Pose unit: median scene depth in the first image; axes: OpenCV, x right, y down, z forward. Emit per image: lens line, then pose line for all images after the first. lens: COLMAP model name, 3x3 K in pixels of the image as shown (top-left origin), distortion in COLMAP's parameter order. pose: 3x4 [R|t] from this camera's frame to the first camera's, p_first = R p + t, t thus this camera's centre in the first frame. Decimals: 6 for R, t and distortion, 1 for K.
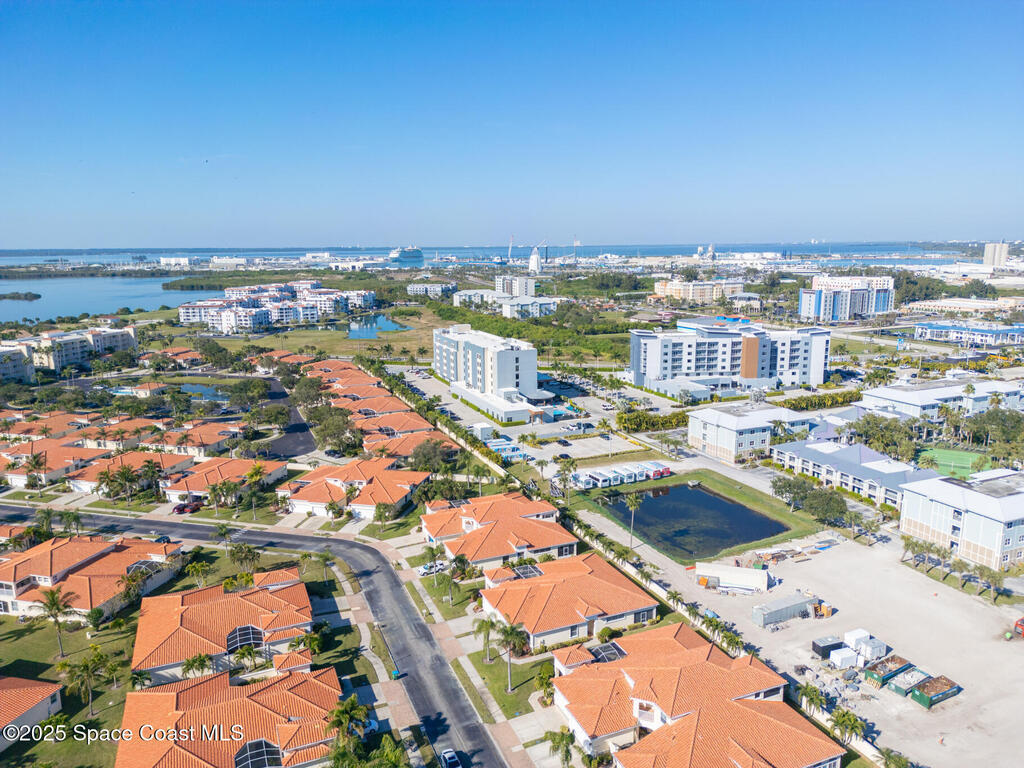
lens RADIAL K [[717.2, 0, 517.7], [0, 717.2, 392.9], [0, 0, 1]] dist [0.078275, -0.079359]
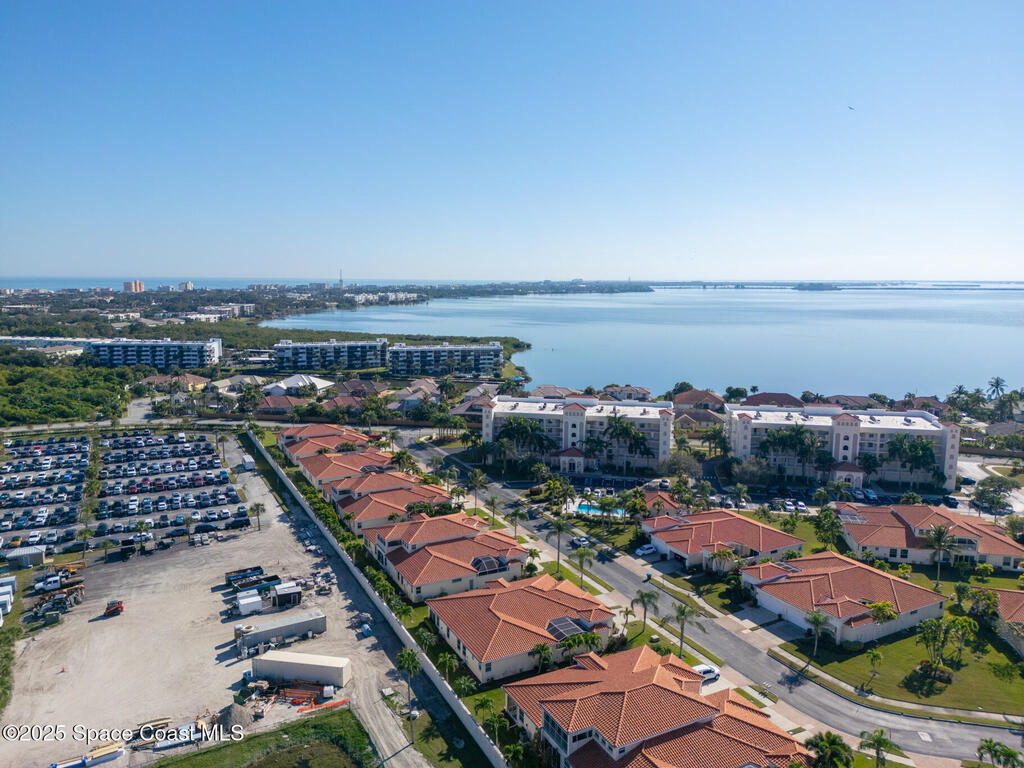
lens RADIAL K [[717.2, 0, 508.8], [0, 717.2, 384.5], [0, 0, 1]] dist [0.078275, -0.079359]
pose [[-0.997773, 0.013396, -0.065342, 0.065046], [-0.010224, 0.937330, 0.348294, -0.151976], [0.065913, 0.348186, -0.935105, 0.835904]]
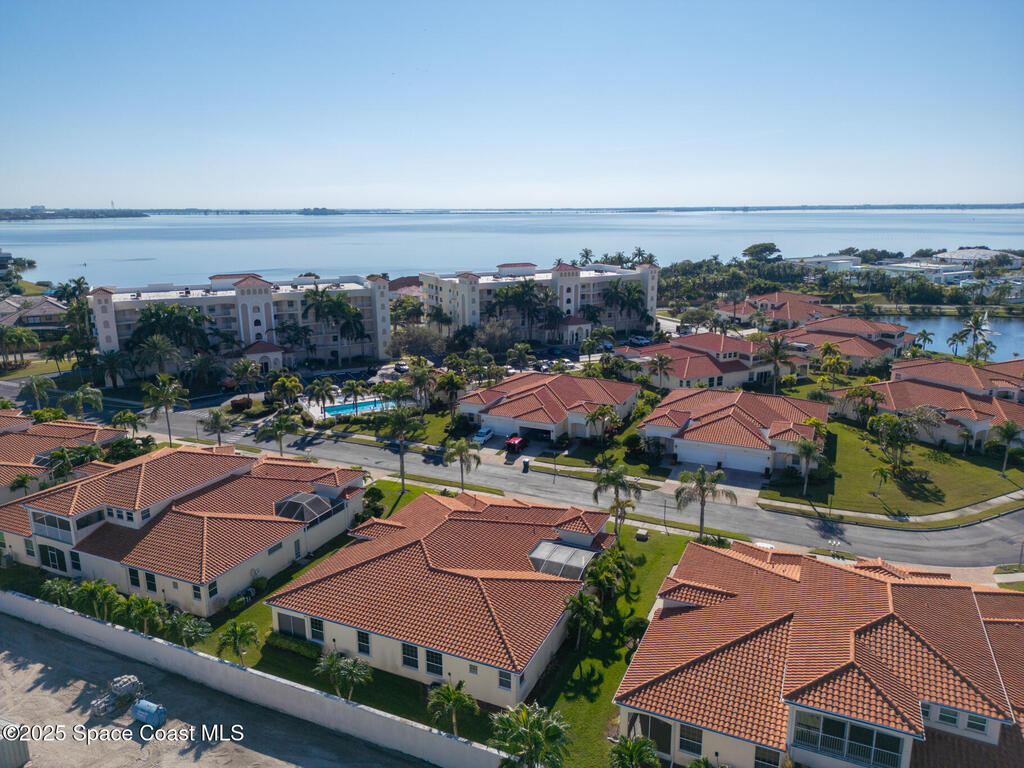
lens RADIAL K [[717.2, 0, 510.5], [0, 717.2, 381.9], [0, 0, 1]] dist [0.078275, -0.079359]
pose [[-0.746855, 0.168306, -0.643336, 0.161507], [-0.125659, 0.914293, 0.385070, -0.016930], [0.653007, 0.368432, -0.661694, 0.621079]]
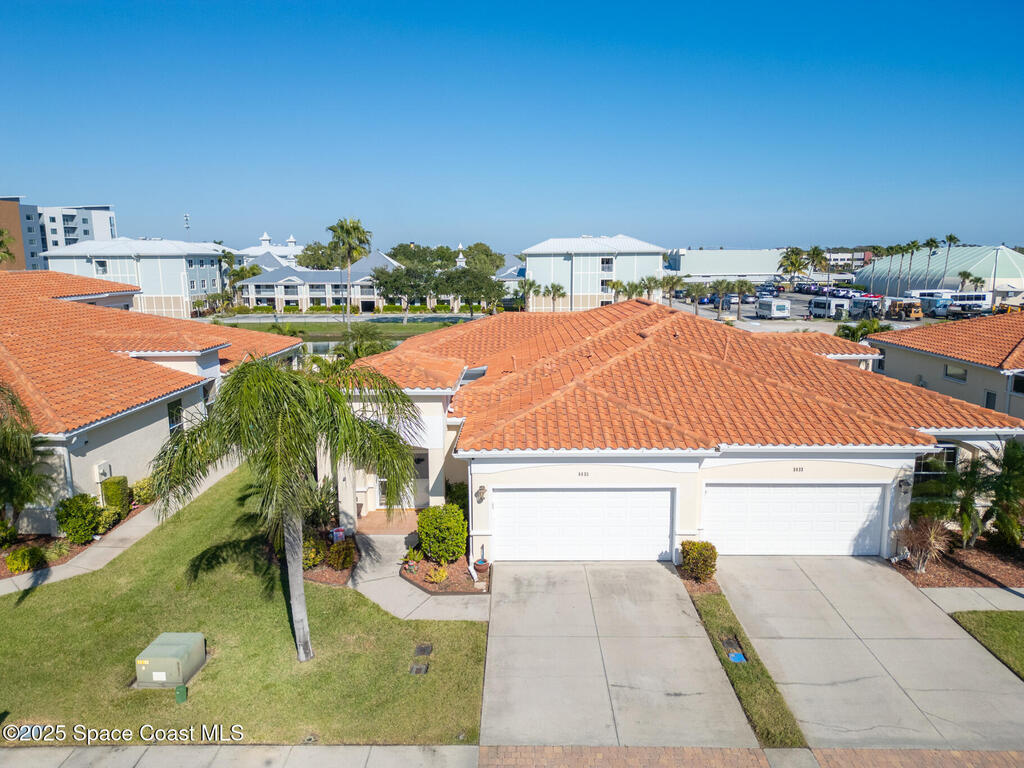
lens RADIAL K [[717.2, 0, 514.3], [0, 717.2, 379.6], [0, 0, 1]] dist [0.078275, -0.079359]
pose [[0.403044, -0.147287, 0.903251, -0.086566], [0.192065, 0.978598, 0.073871, 0.119002], [-0.894800, 0.143710, 0.422707, 0.437586]]
